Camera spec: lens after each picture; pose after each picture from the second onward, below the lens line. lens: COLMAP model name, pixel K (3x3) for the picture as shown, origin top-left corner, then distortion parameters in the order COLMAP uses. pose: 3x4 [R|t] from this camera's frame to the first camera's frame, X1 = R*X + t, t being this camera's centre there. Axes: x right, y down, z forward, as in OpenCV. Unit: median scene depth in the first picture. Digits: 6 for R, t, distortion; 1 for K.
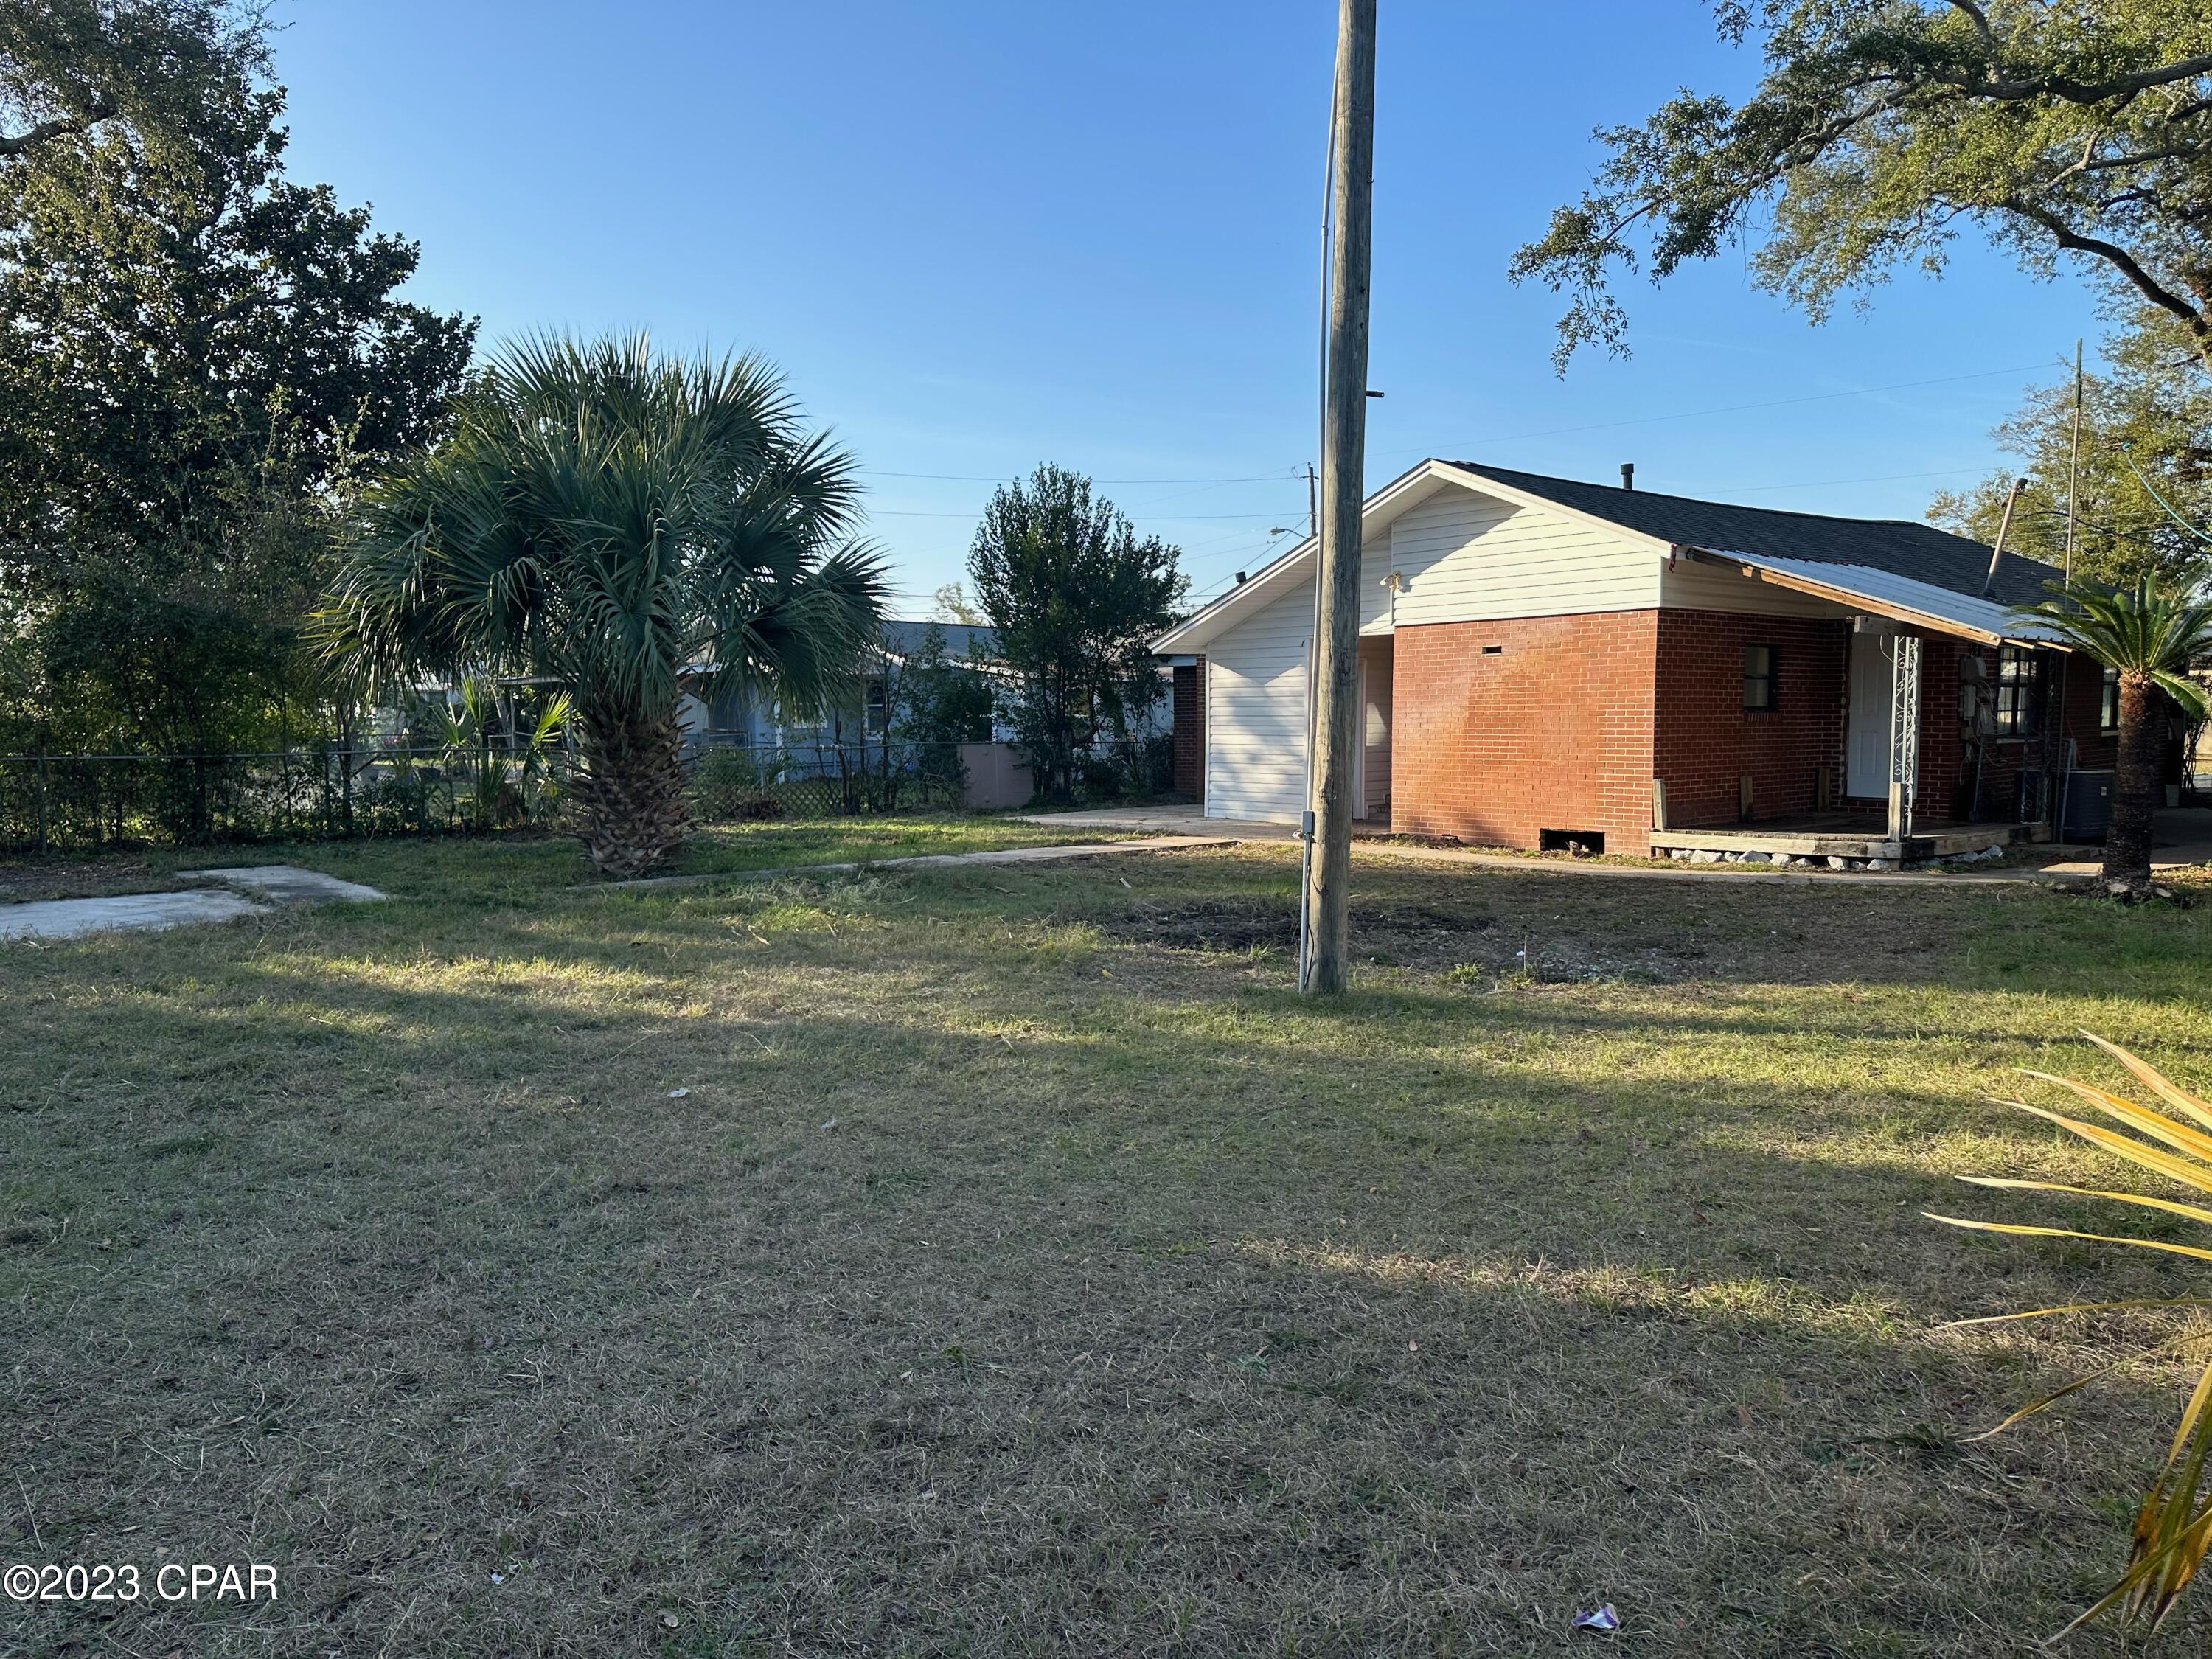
lens RADIAL K [[1568.3, 0, 1109.5], [0, 1568.3, 827.7], [0, 0, 1]] dist [0.047298, -0.034795]
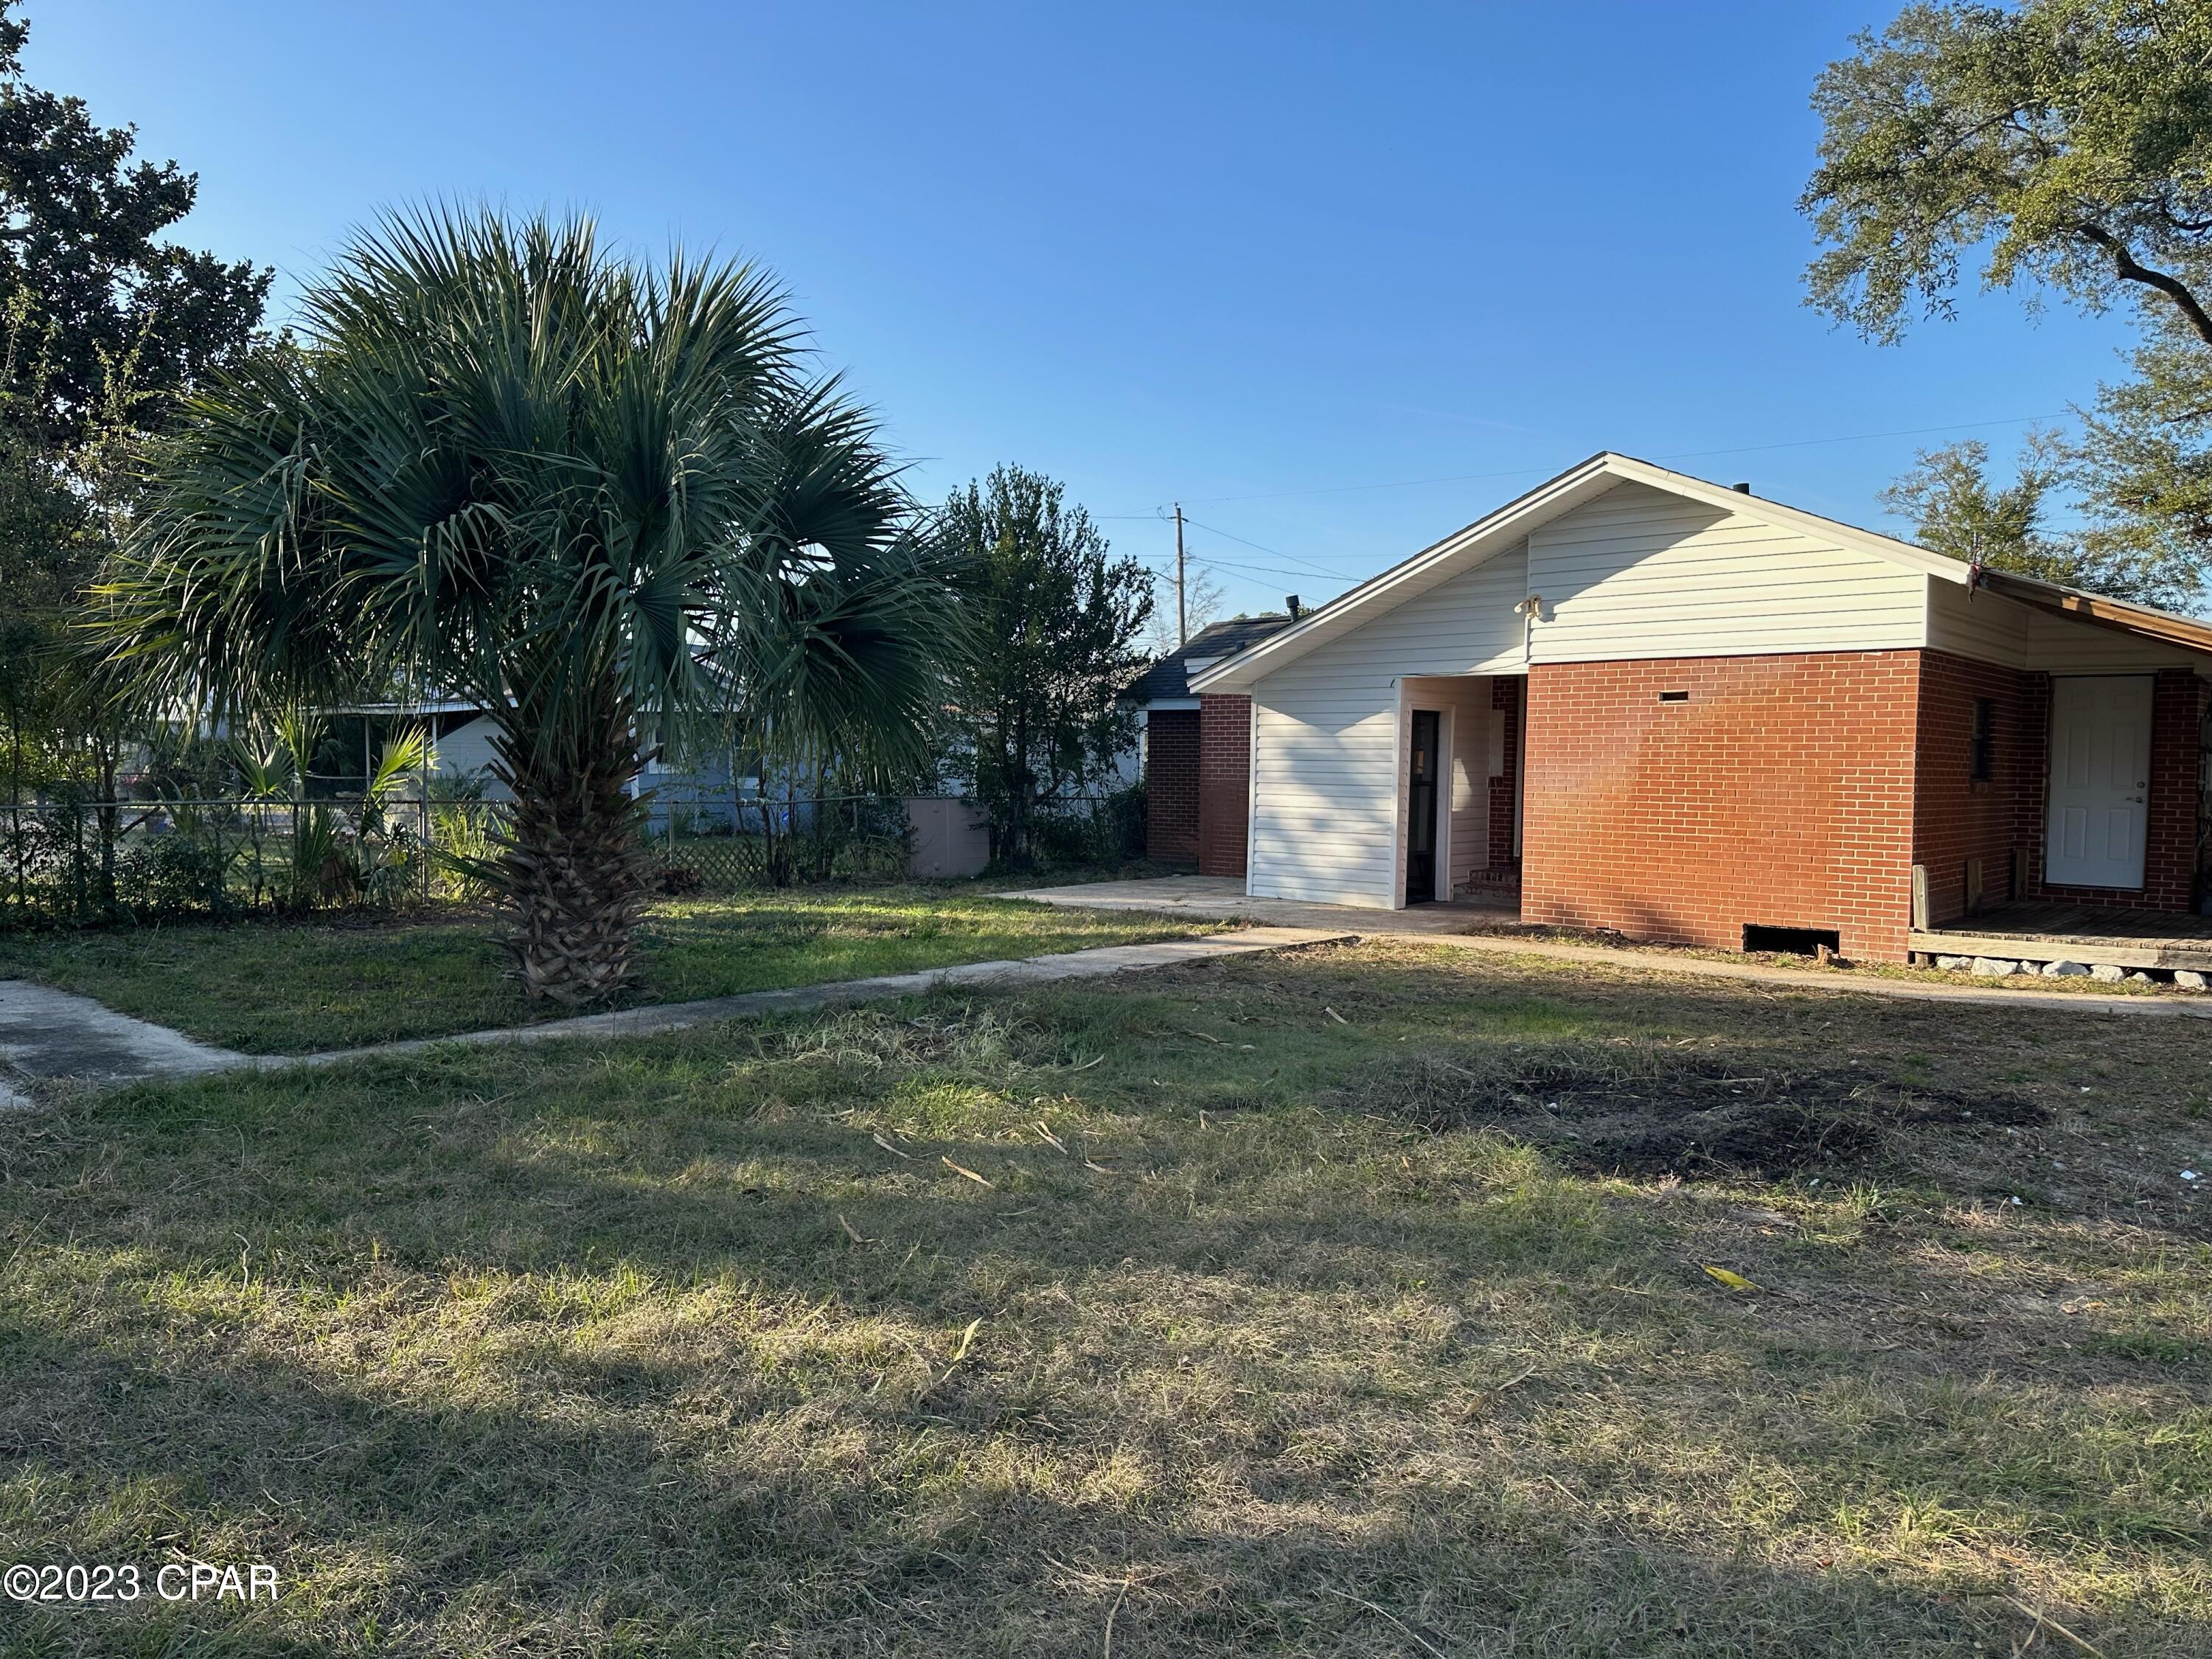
lens RADIAL K [[1568.3, 0, 1109.4], [0, 1568.3, 830.3], [0, 0, 1]] dist [0.047298, -0.034795]
pose [[0.990868, 0.011651, 0.134330, -0.135344], [-0.007914, 0.999568, -0.028317, -0.019622], [-0.134602, 0.026995, 0.990532, 0.237582]]
